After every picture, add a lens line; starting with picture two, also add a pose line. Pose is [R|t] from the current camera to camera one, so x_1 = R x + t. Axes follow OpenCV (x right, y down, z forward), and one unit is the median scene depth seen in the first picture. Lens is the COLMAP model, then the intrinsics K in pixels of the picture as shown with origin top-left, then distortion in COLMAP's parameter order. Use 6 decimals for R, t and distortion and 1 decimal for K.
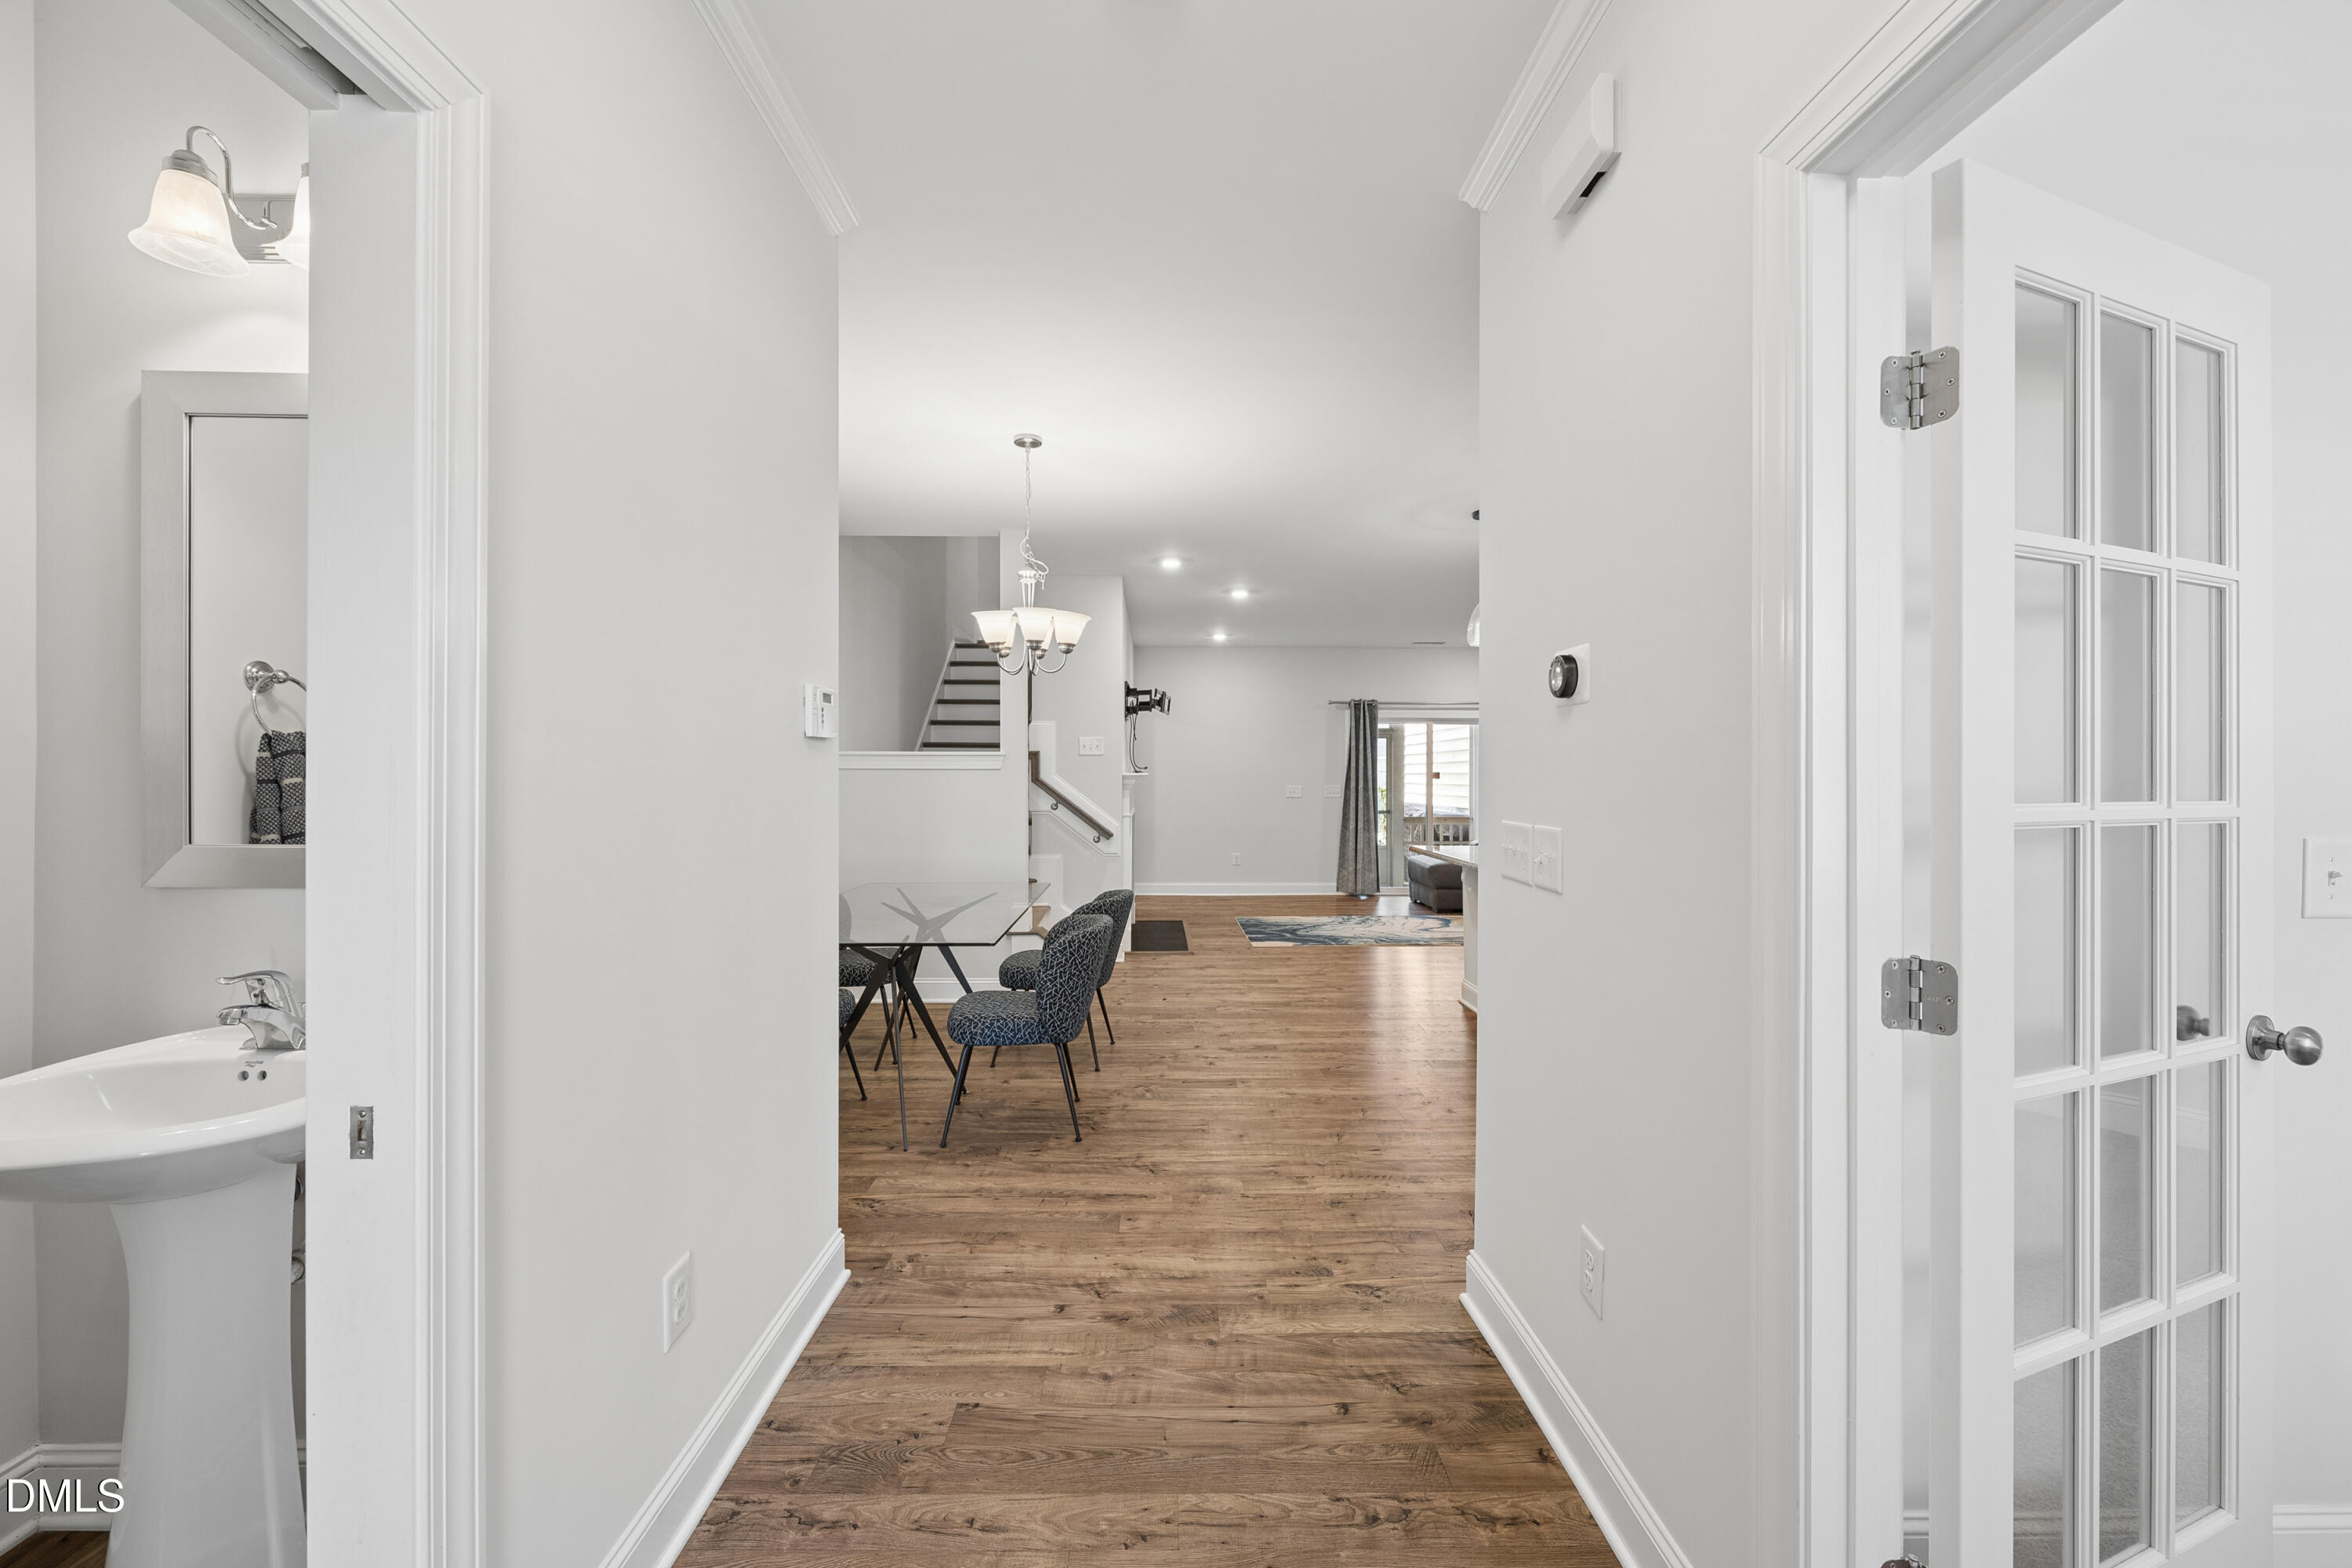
lens RADIAL K [[928.0, 0, 1176.5], [0, 928.0, 776.8], [0, 0, 1]] dist [-0.001567, -0.000010]
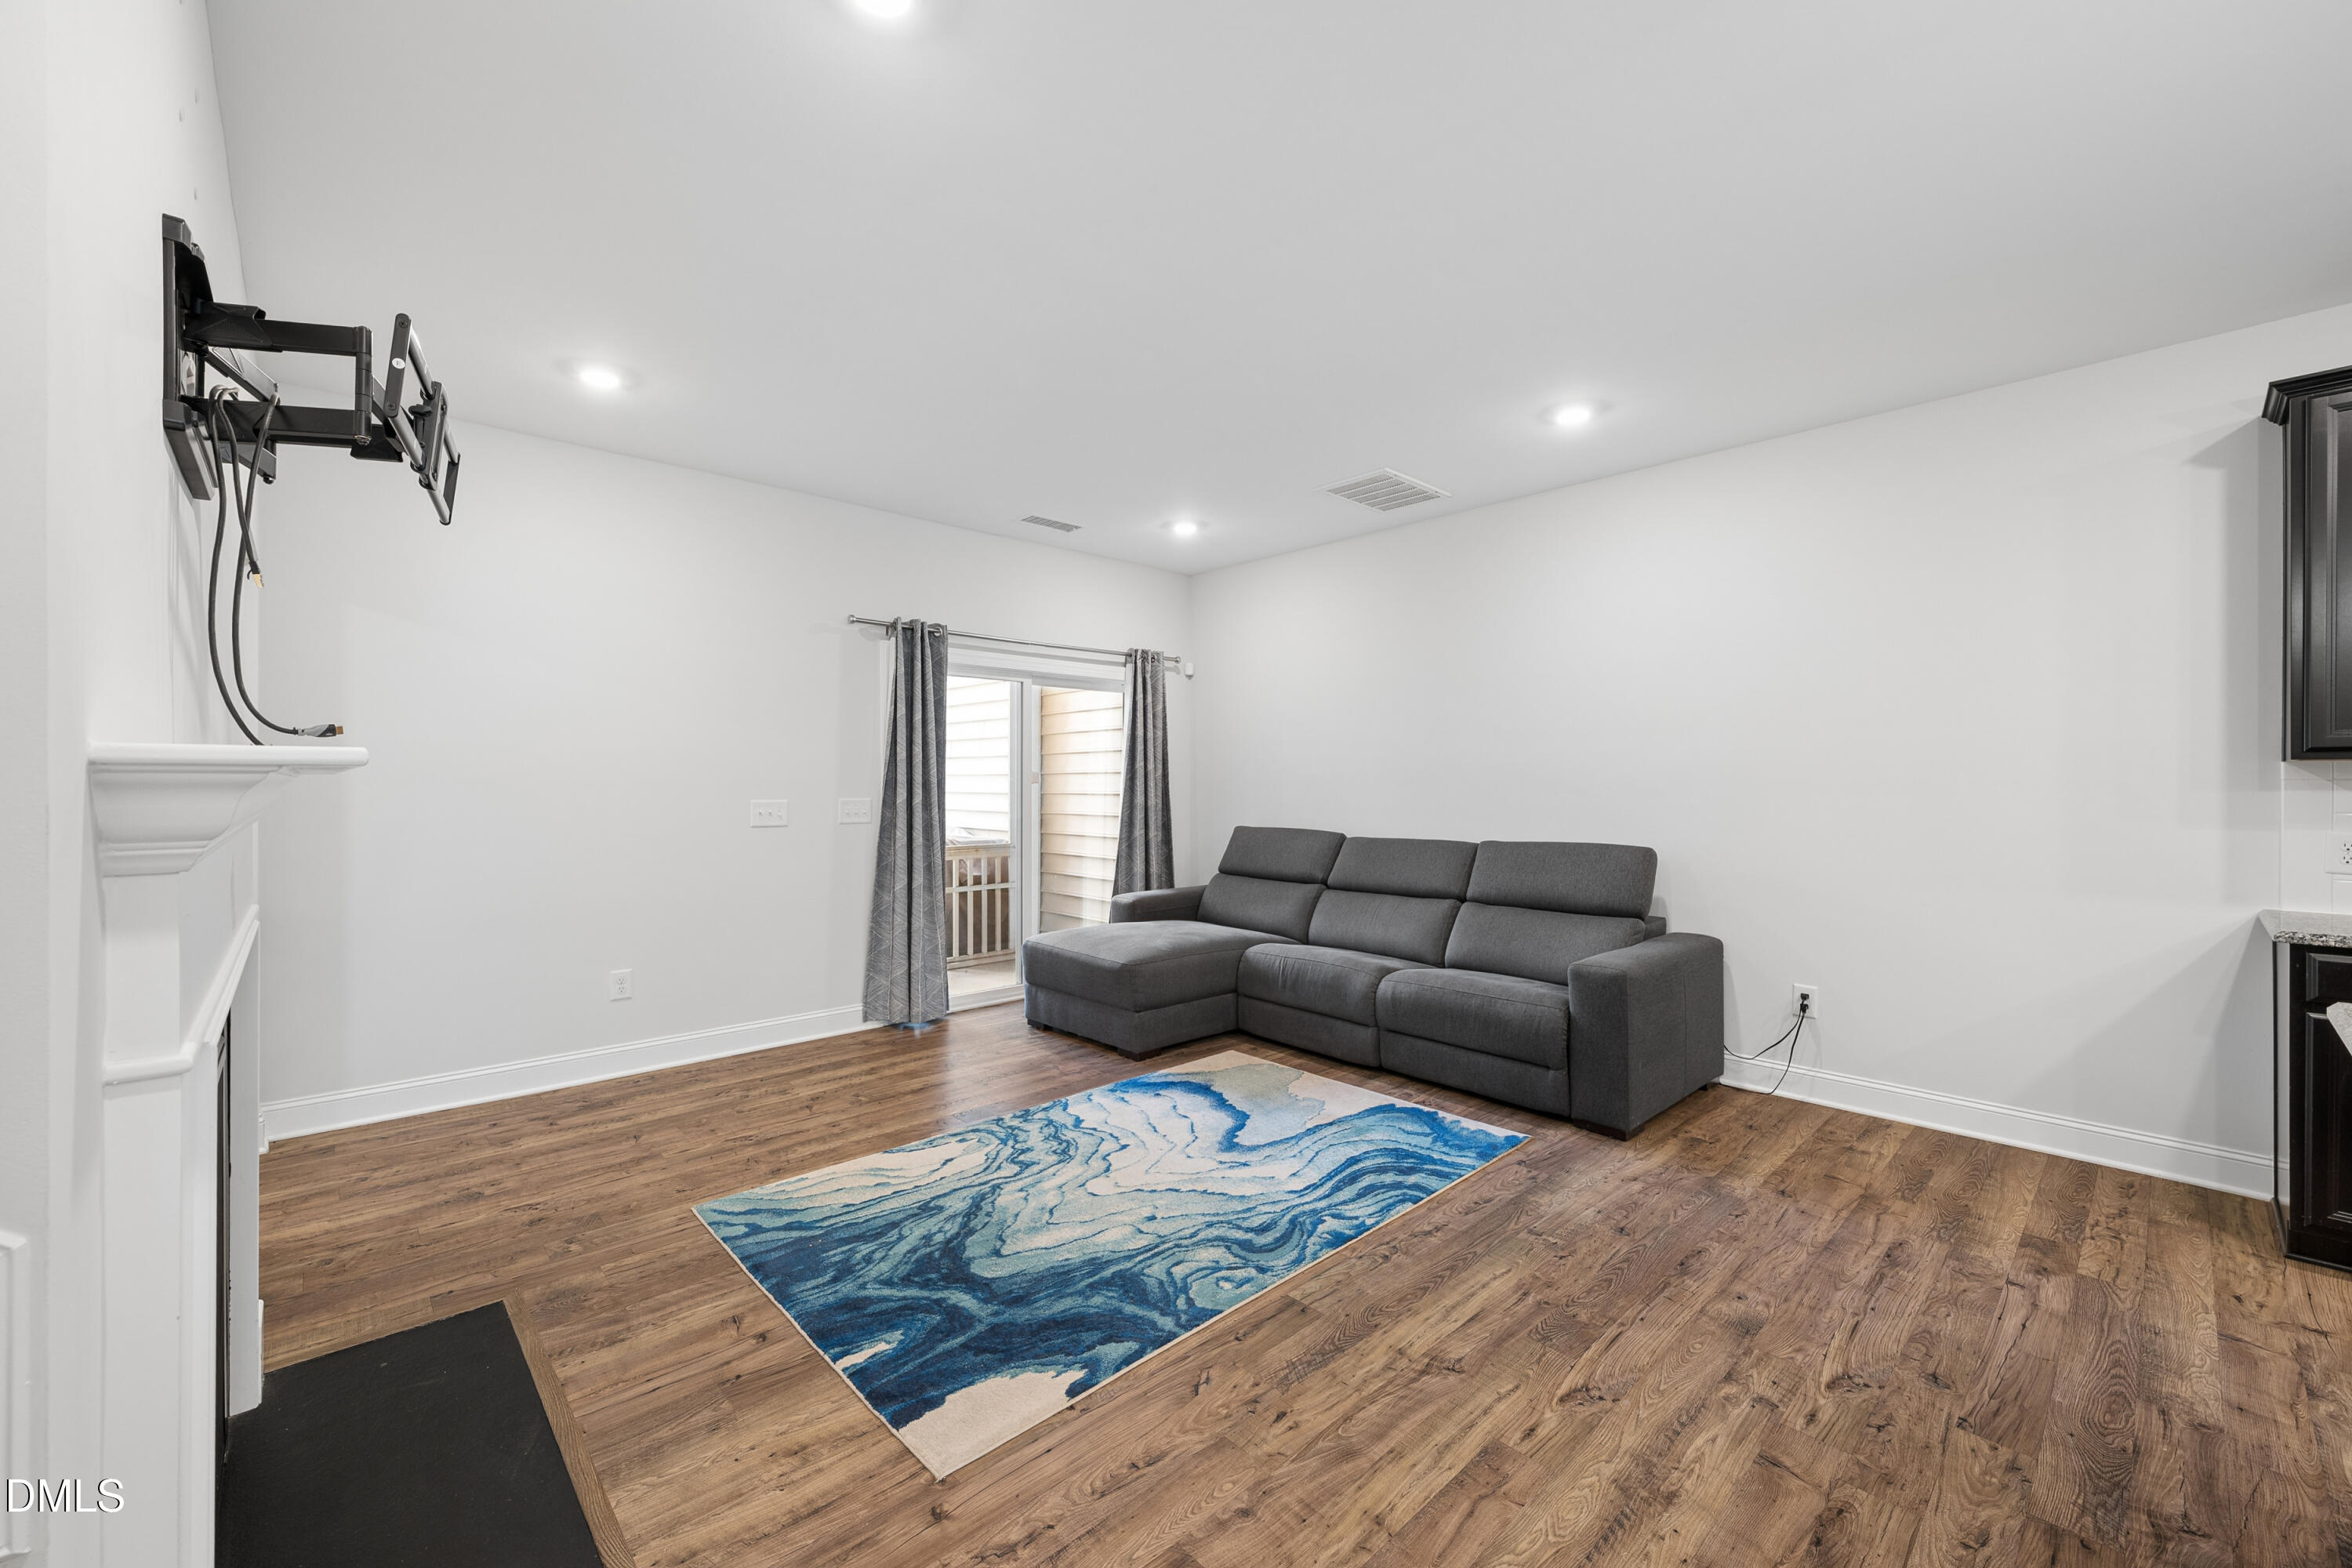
lens RADIAL K [[928.0, 0, 1175.6], [0, 928.0, 785.4], [0, 0, 1]] dist [-0.001567, -0.000010]
pose [[0.748605, -0.003059, 0.663009, -0.037452], [-0.000204, 0.999988, 0.004844, 0.001048], [-0.663016, -0.003761, 0.748596, 0.955027]]
